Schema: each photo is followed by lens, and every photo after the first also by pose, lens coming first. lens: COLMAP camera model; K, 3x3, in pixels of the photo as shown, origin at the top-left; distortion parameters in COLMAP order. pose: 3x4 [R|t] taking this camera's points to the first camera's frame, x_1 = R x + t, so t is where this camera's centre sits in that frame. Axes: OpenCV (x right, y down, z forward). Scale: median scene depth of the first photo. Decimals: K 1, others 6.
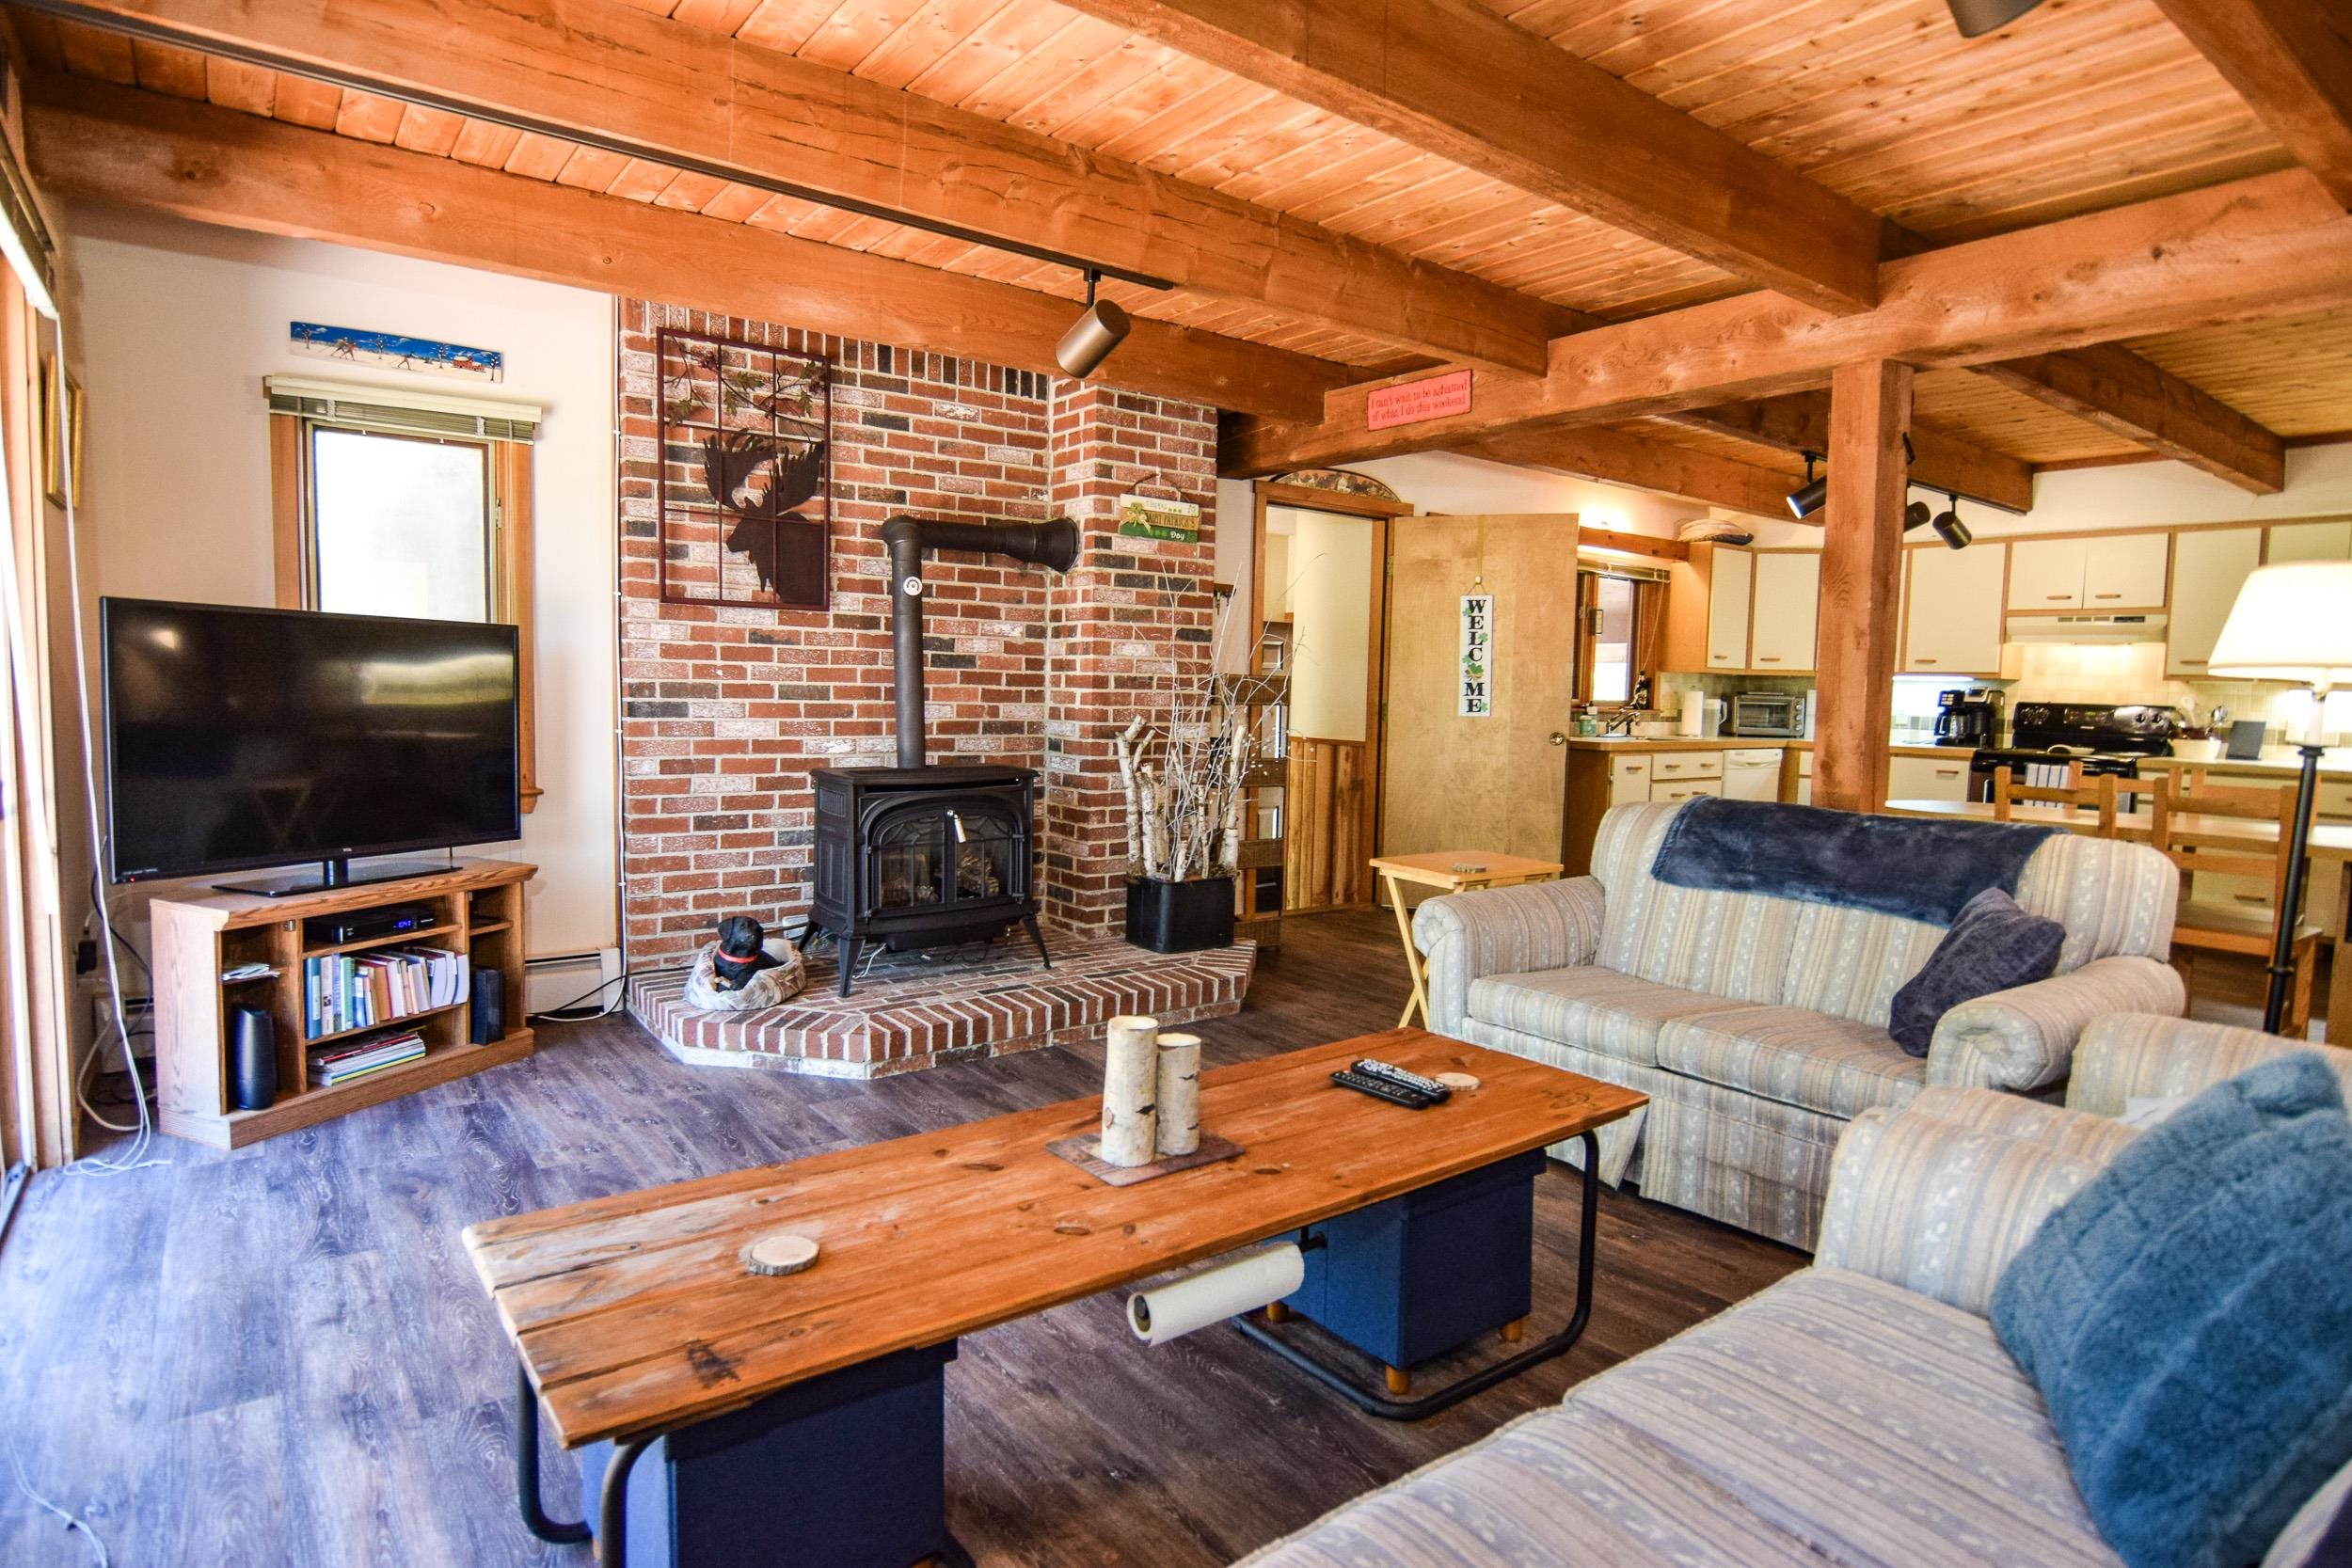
lens RADIAL K [[1261.1, 0, 1164.2], [0, 1261.1, 765.4], [0, 0, 1]] dist [-0.024678, 0.005118]
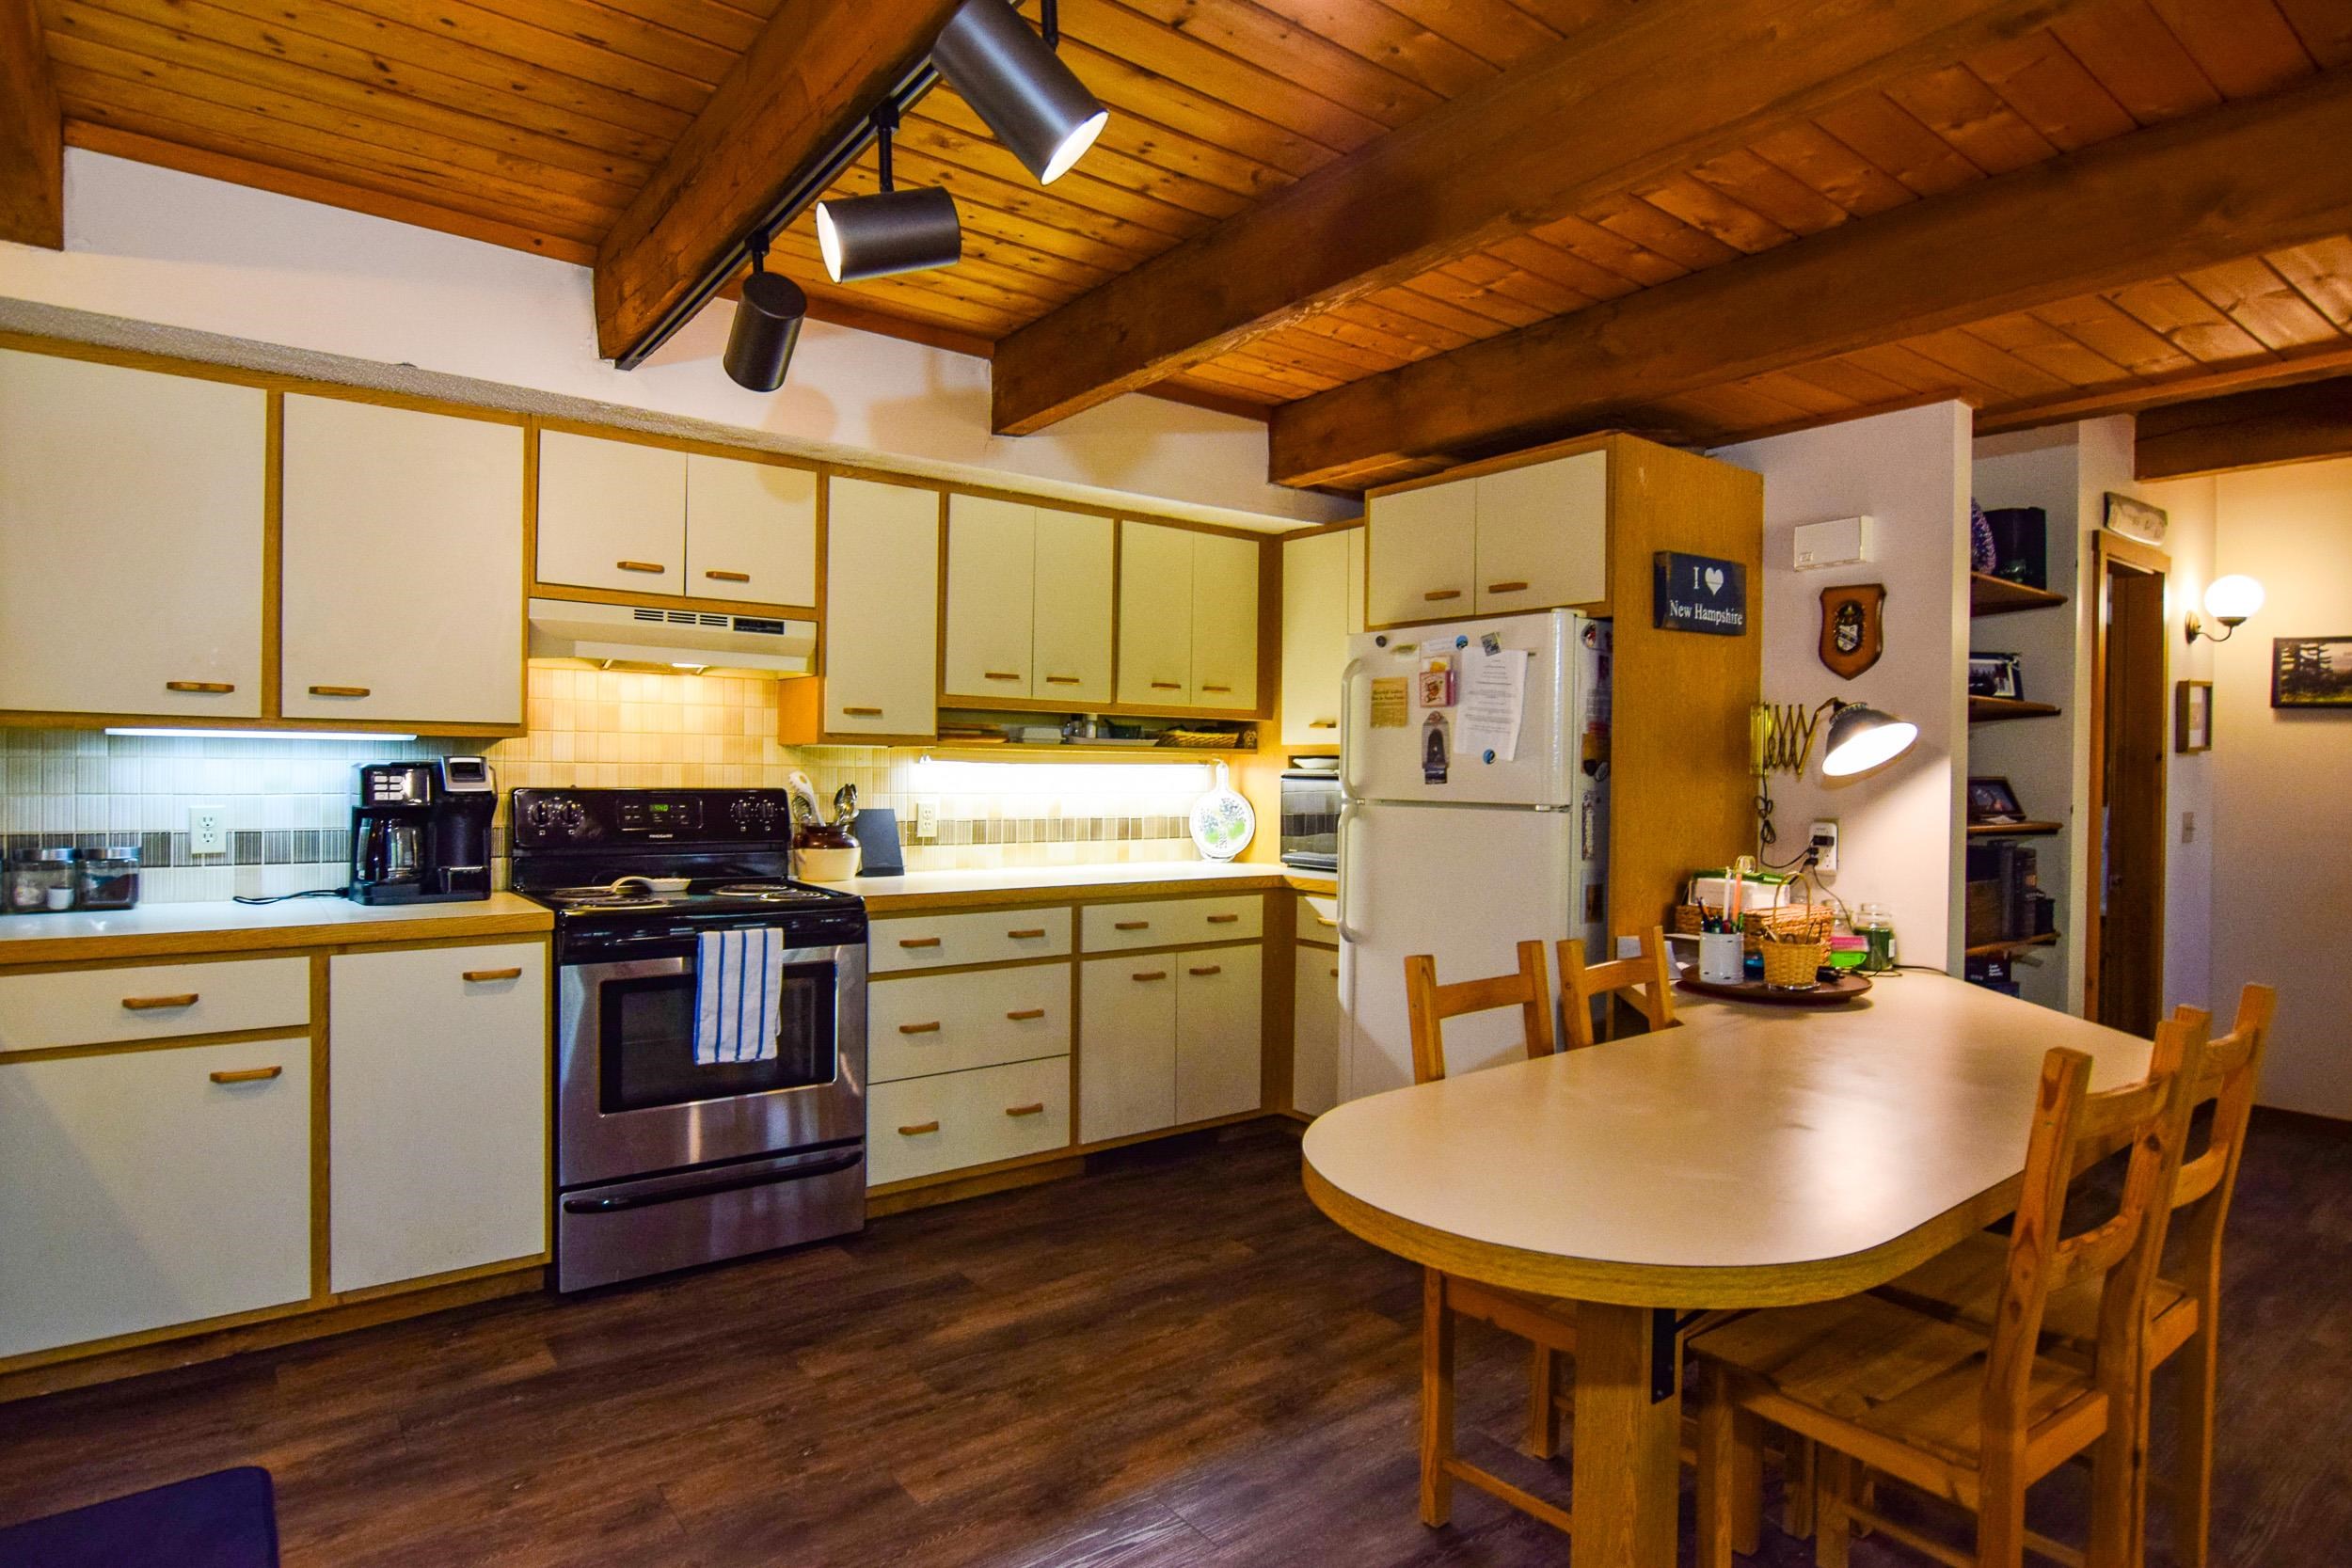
lens RADIAL K [[1261.1, 0, 1125.7], [0, 1261.1, 789.1], [0, 0, 1]] dist [-0.024678, 0.005118]
pose [[0.007216, -0.042080, 0.999088, 0.332635], [0.055190, 0.997608, 0.041619, -0.083759], [-0.998450, 0.054840, 0.009521, 1.131546]]
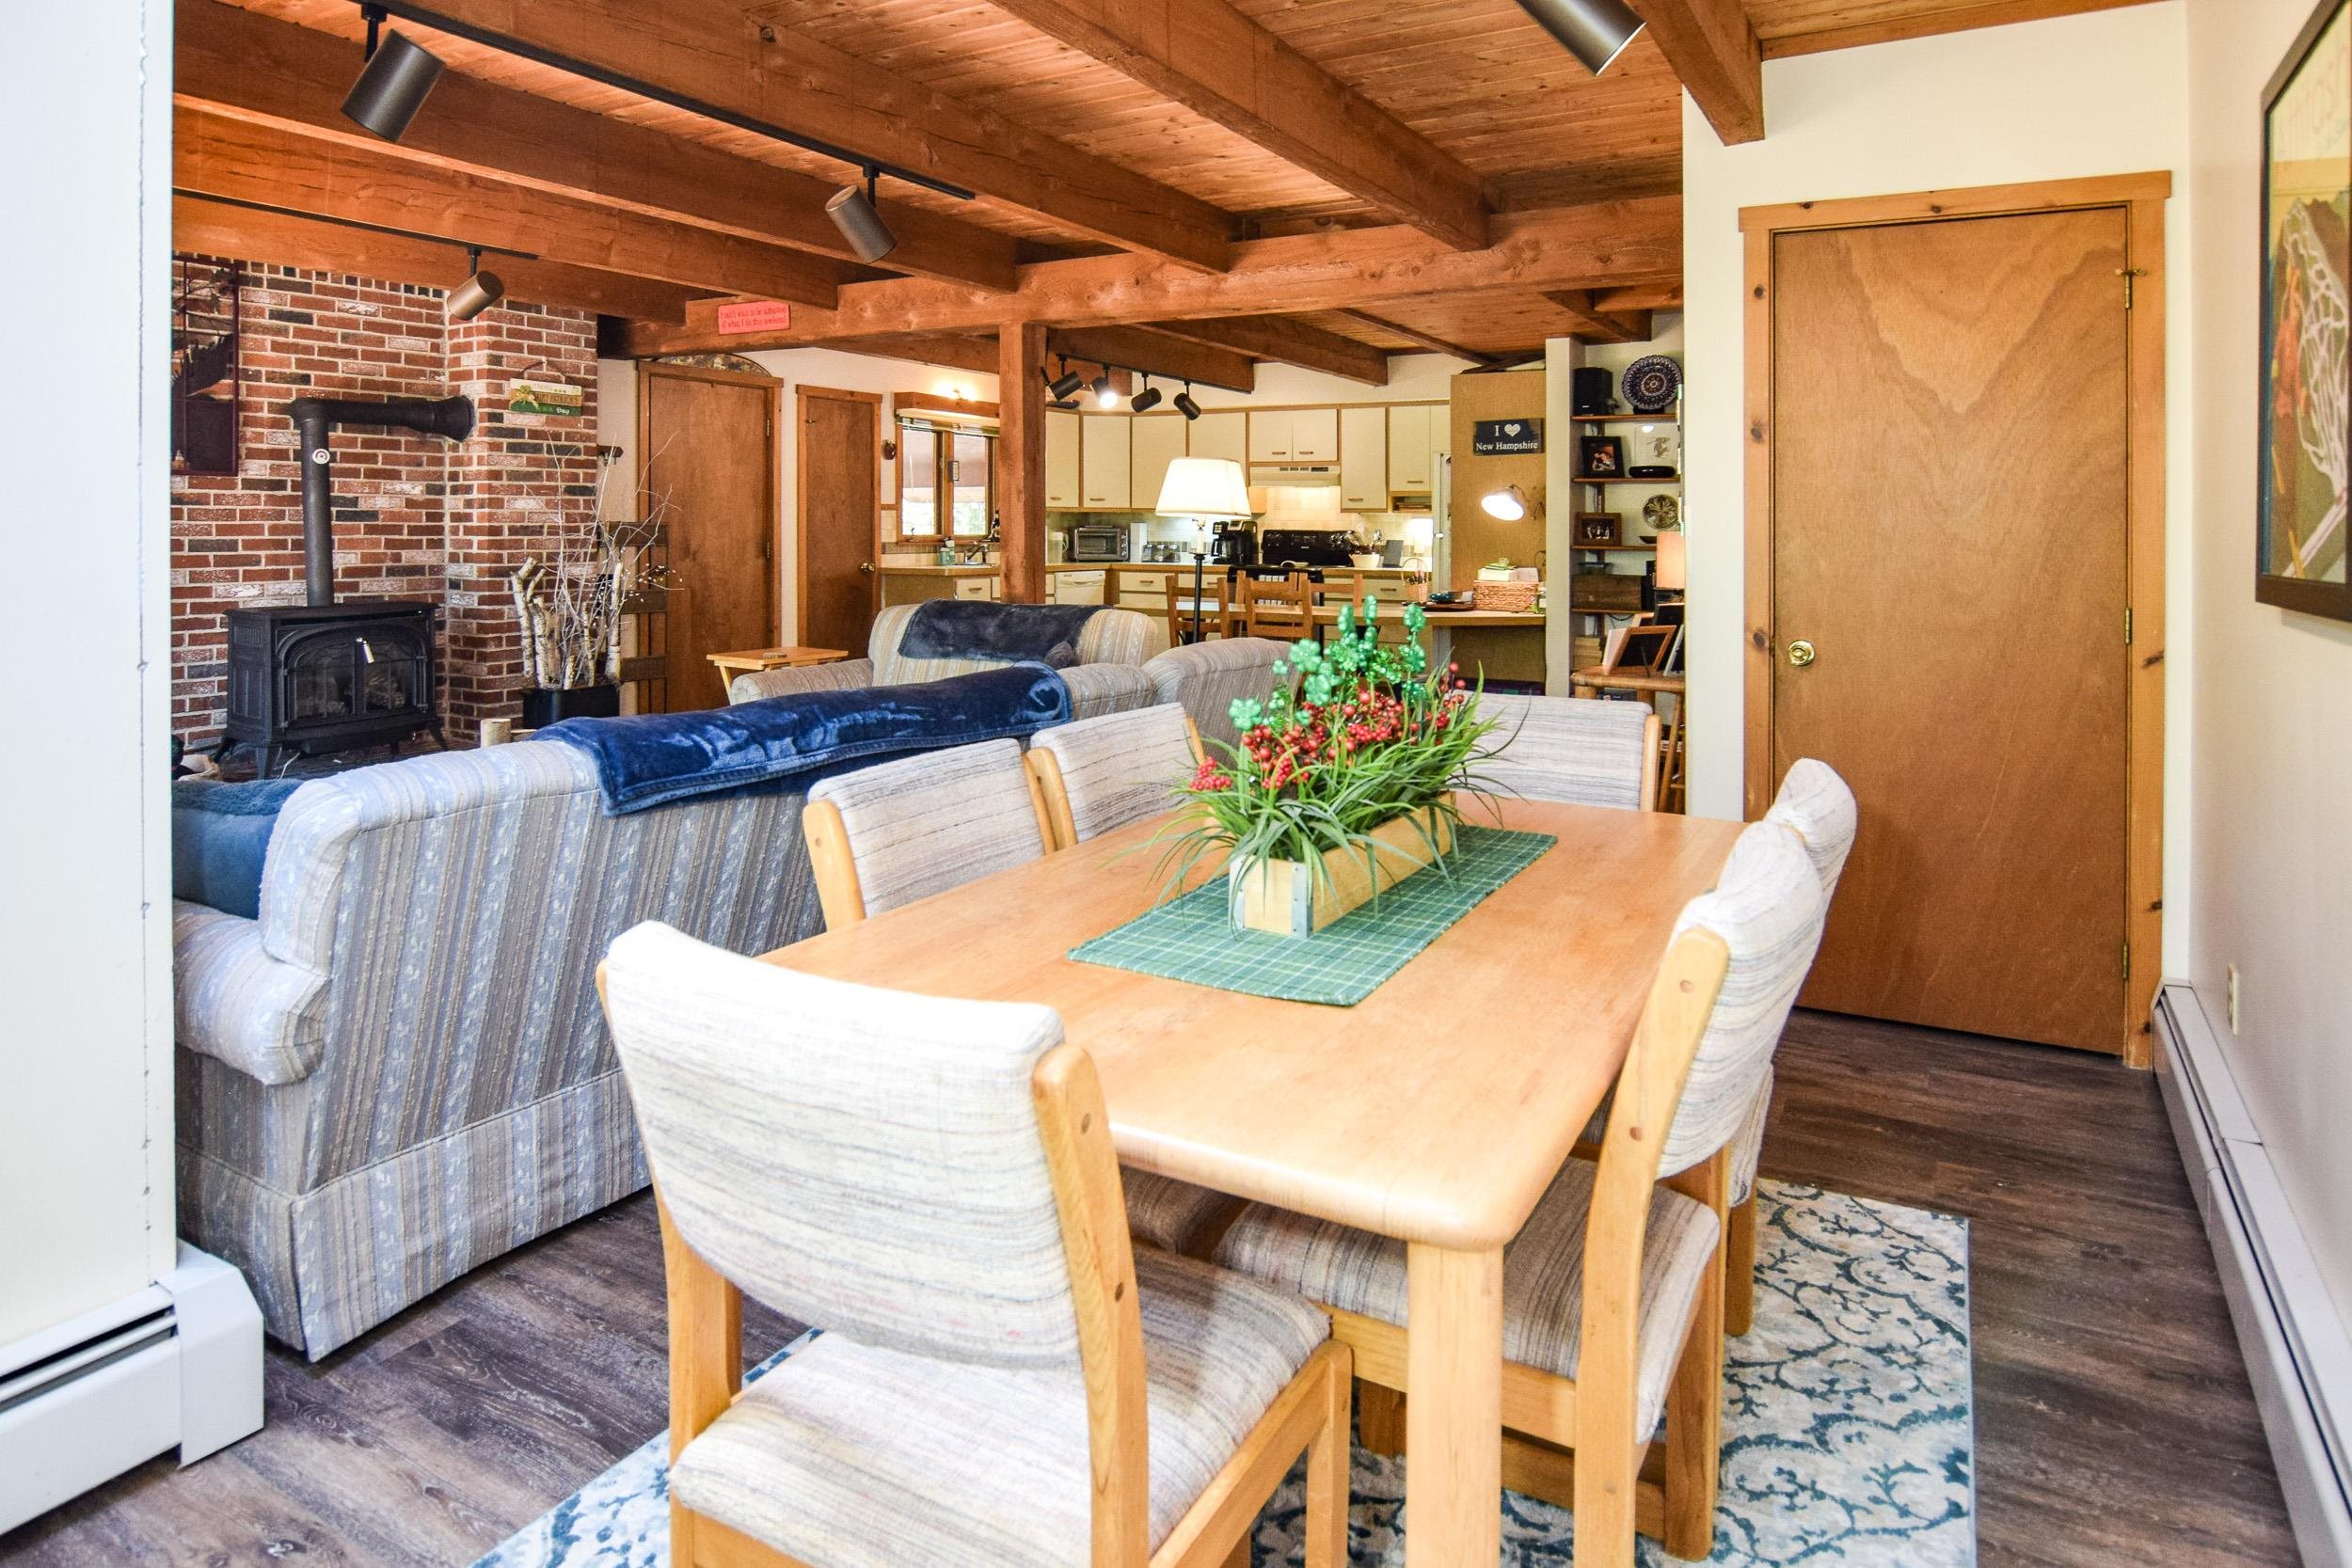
lens RADIAL K [[1372.5, 0, 1202.0], [0, 1372.5, 529.8], [0, 0, 1]] dist [-0.029564, 0.008047]
pose [[0.916874, -0.020478, 0.398650, 0.050823], [0.043038, 0.997933, -0.047721, 0.025045], [-0.396849, 0.060911, 0.915861, -0.477809]]
